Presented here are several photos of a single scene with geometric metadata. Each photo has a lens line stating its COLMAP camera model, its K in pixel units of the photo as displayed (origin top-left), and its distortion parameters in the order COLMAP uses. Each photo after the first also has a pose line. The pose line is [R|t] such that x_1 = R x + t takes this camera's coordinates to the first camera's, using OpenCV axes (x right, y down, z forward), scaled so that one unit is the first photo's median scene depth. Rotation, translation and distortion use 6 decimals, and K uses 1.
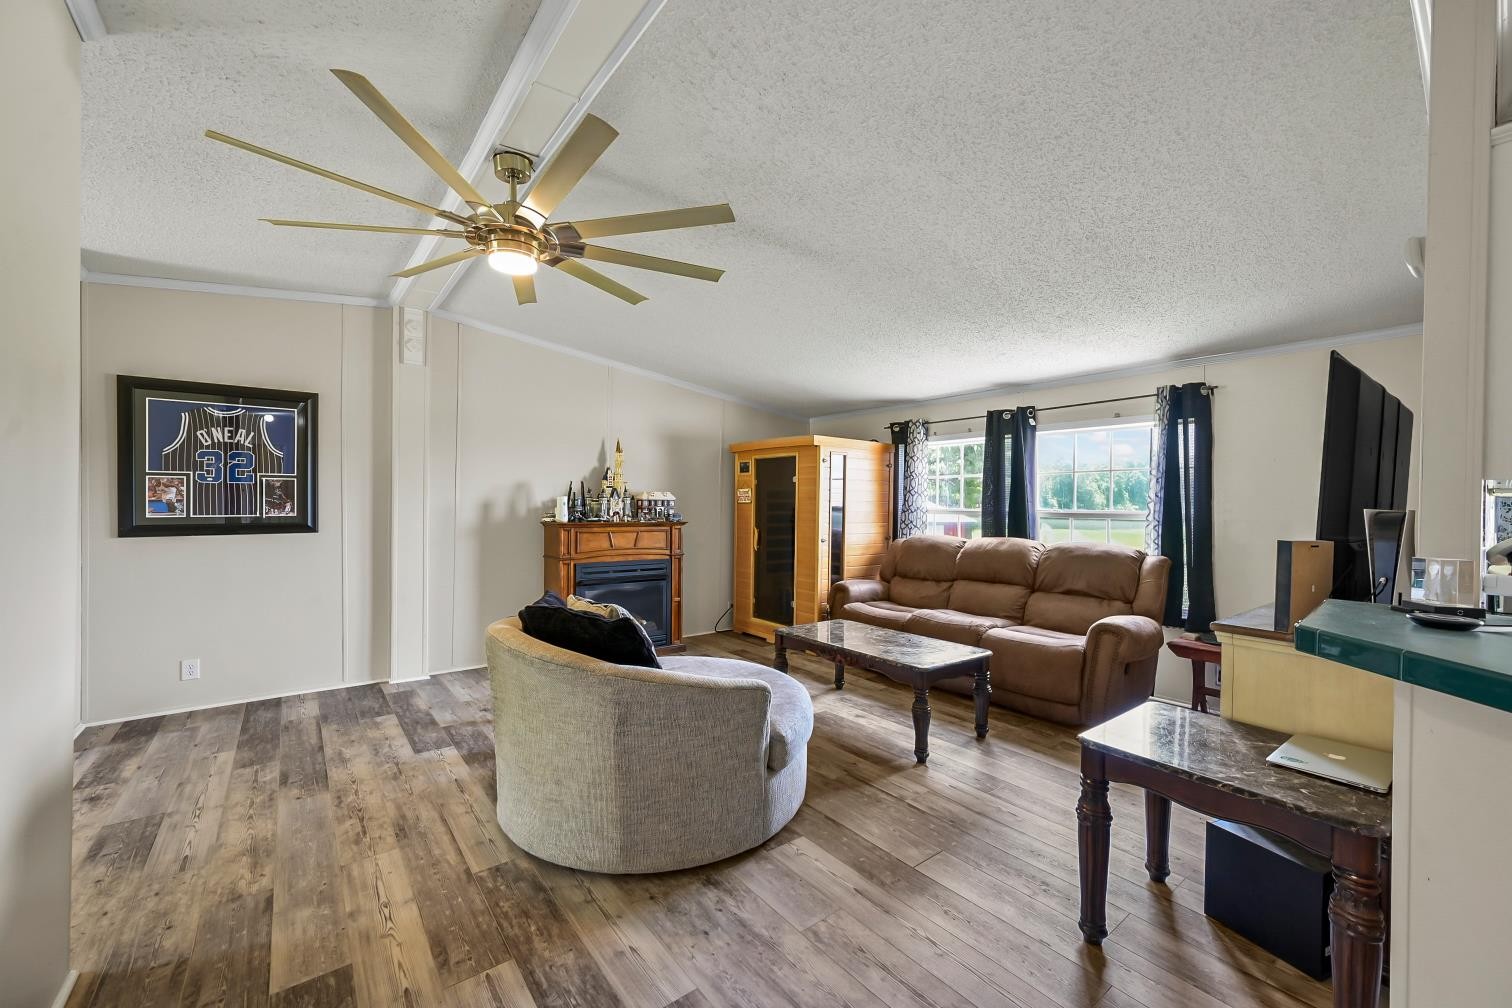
lens RADIAL K [[598.2, 0, 756.0], [0, 598.2, 504.0], [0, 0, 1]] dist [0.000732, 0.000015]
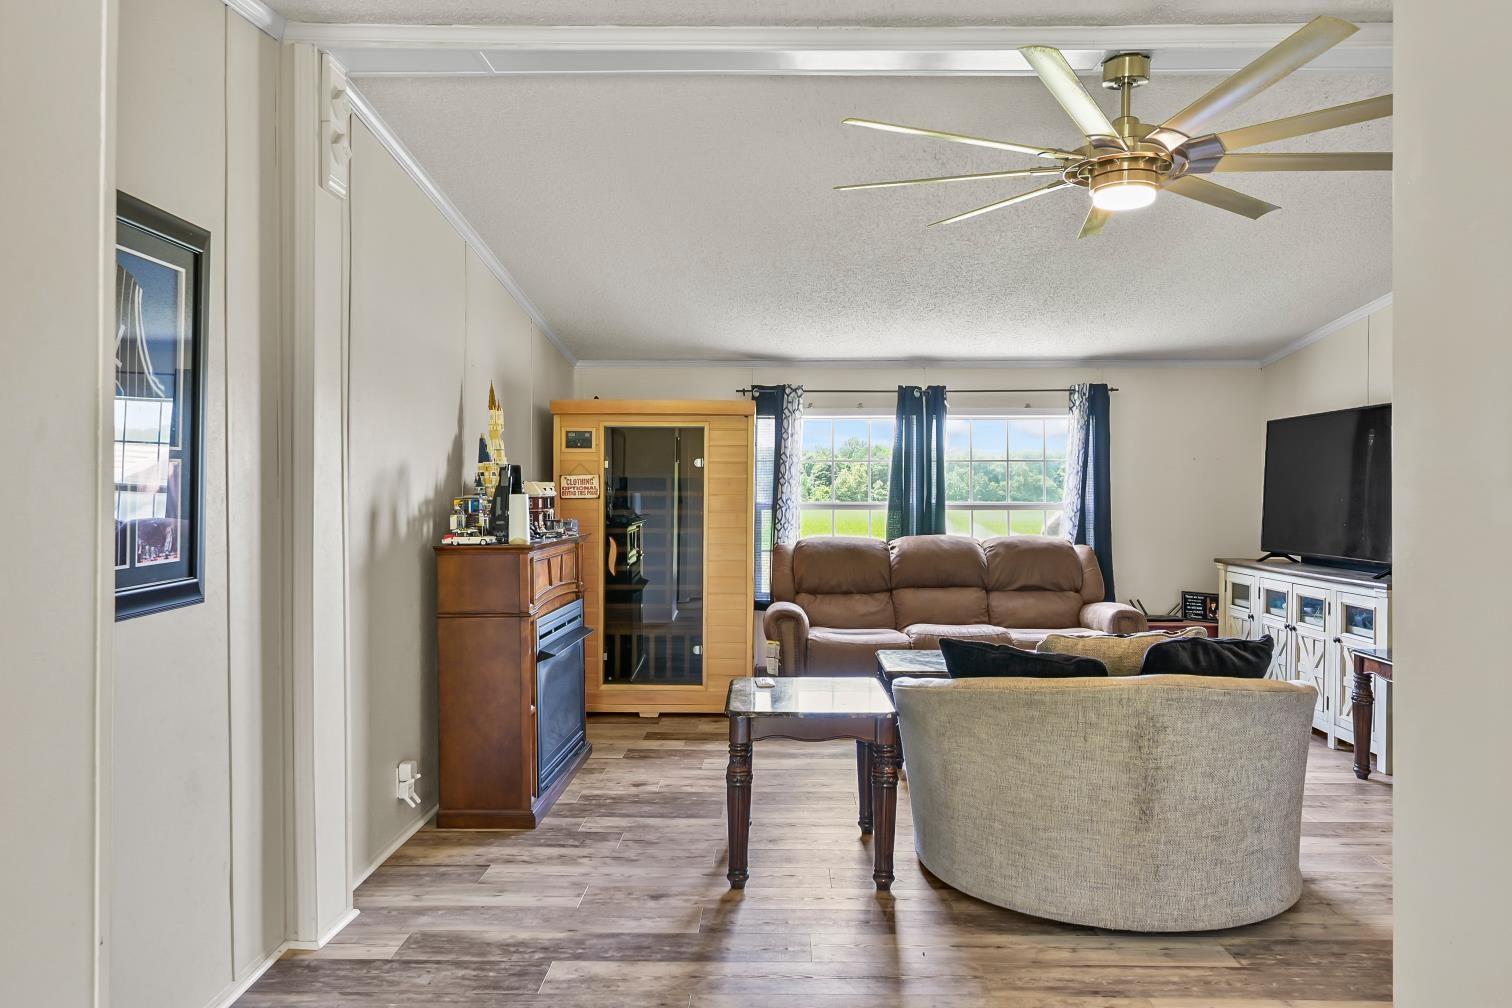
lens RADIAL K [[975.8, 0, 760.3], [0, 975.8, 490.5], [0, 0, 1]] dist [-0.064080, 0.052781]
pose [[0.632506, -0.010484, 0.774484, -0.847689], [0.004591, 0.999942, 0.009786, -0.023796], [-0.774542, -0.002634, 0.632517, 0.302517]]
